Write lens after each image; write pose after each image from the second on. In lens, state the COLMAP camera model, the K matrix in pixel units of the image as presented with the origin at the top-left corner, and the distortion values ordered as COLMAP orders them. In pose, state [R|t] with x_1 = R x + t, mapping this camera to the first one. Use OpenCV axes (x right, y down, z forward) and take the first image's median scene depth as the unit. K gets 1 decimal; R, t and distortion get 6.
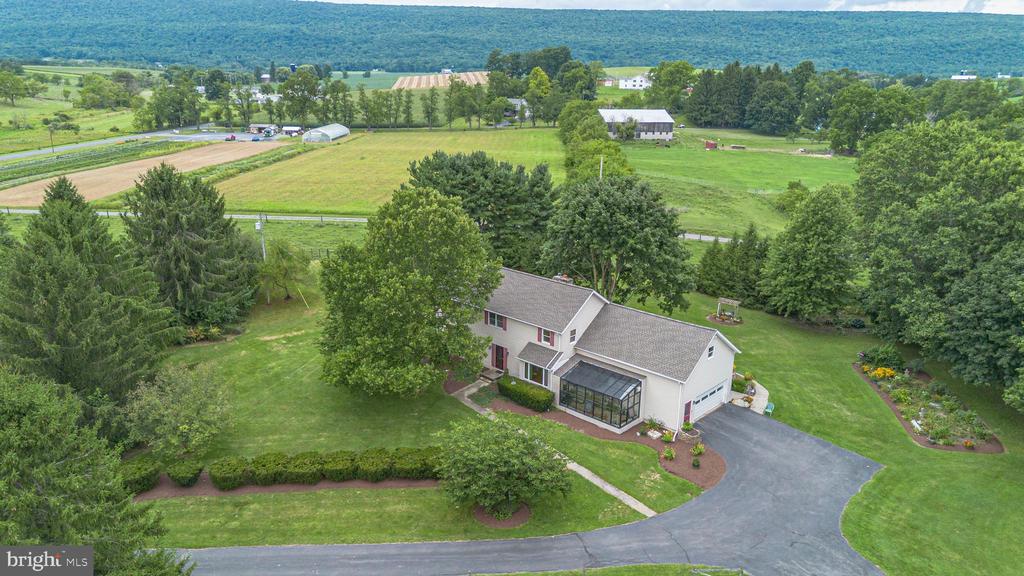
lens RADIAL K [[723.8, 0, 512.0], [0, 723.8, 288.0], [0, 0, 1]] dist [0.080312, -0.077076]
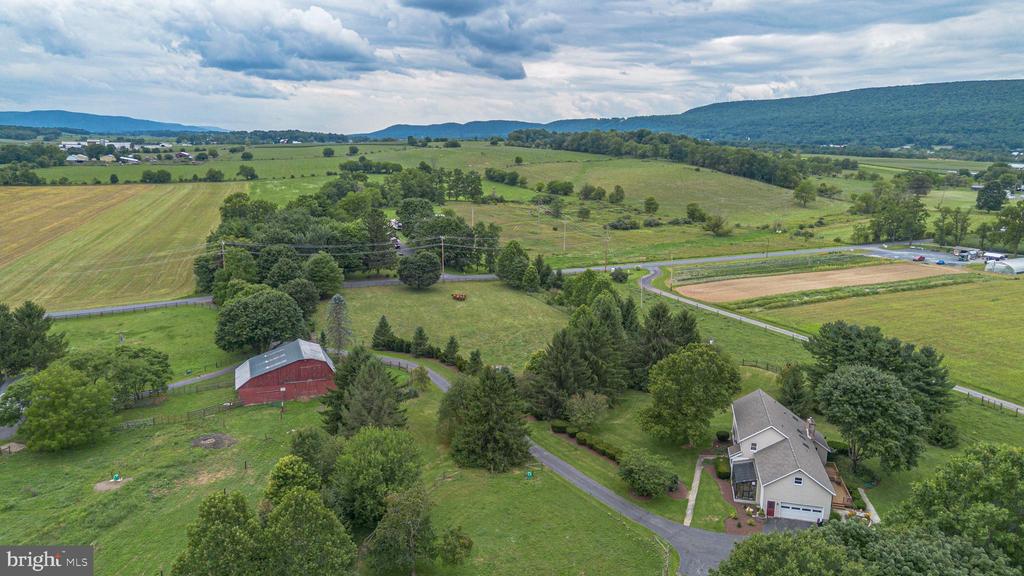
lens RADIAL K [[723.8, 0, 512.0], [0, 723.8, 288.0], [0, 0, 1]] dist [0.080312, -0.077076]
pose [[0.500954, 0.167683, -0.849075, 0.237422], [-0.252157, 0.966768, 0.042154, -0.044645], [0.827927, 0.192983, 0.526588, -0.092689]]
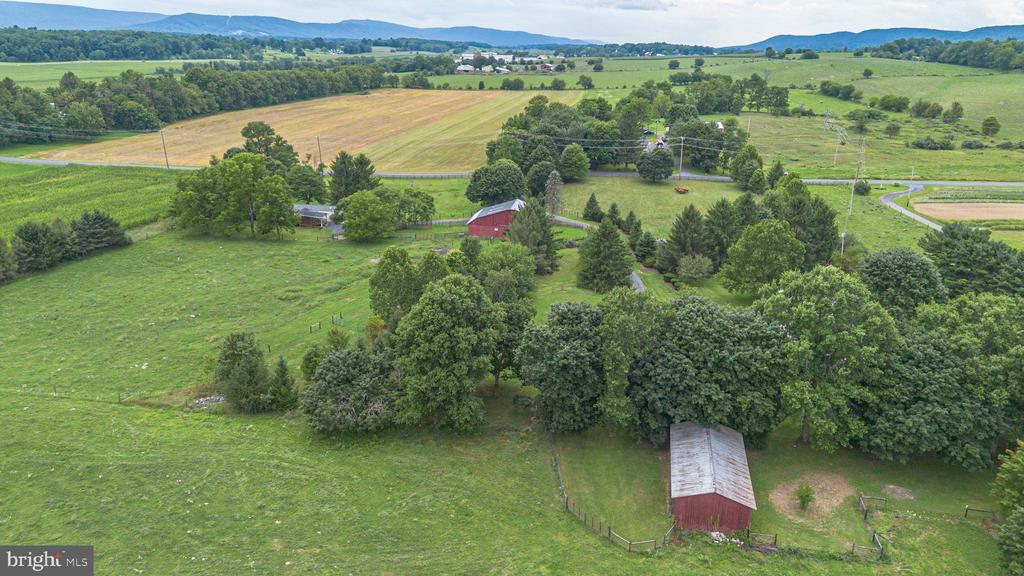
lens RADIAL K [[723.8, 0, 512.0], [0, 723.8, 288.0], [0, 0, 1]] dist [0.080312, -0.077076]
pose [[0.035912, 0.303609, -0.952120, 0.415403], [-0.300167, 0.912019, 0.279500, -0.064699], [0.953211, 0.275757, 0.123885, -0.013424]]
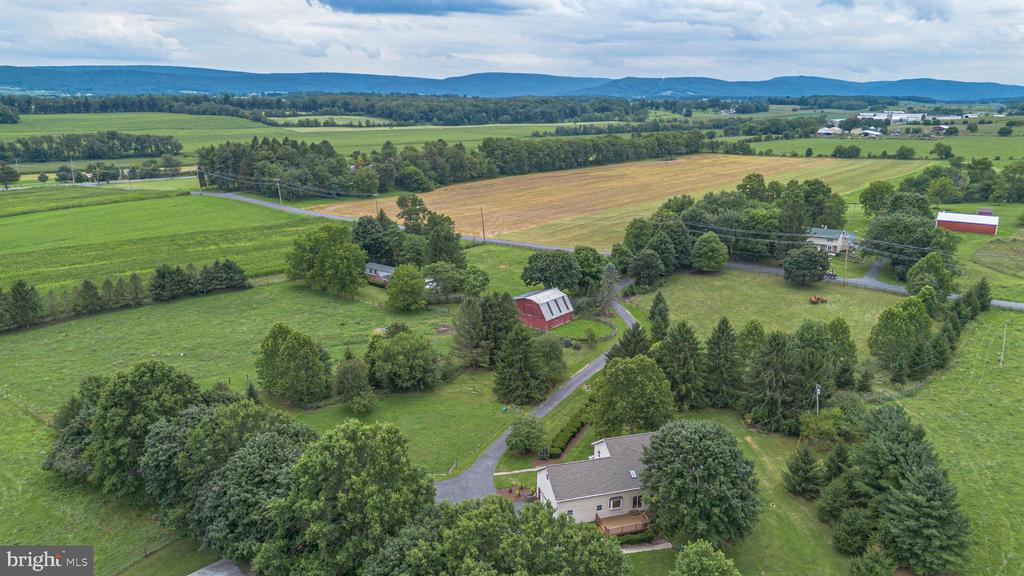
lens RADIAL K [[723.8, 0, 512.0], [0, 723.8, 288.0], [0, 0, 1]] dist [0.080312, -0.077076]
pose [[-0.495990, 0.204604, -0.843879, 0.322772], [-0.259280, 0.892610, 0.368811, -0.181998], [0.828715, 0.401727, -0.389676, 0.267615]]
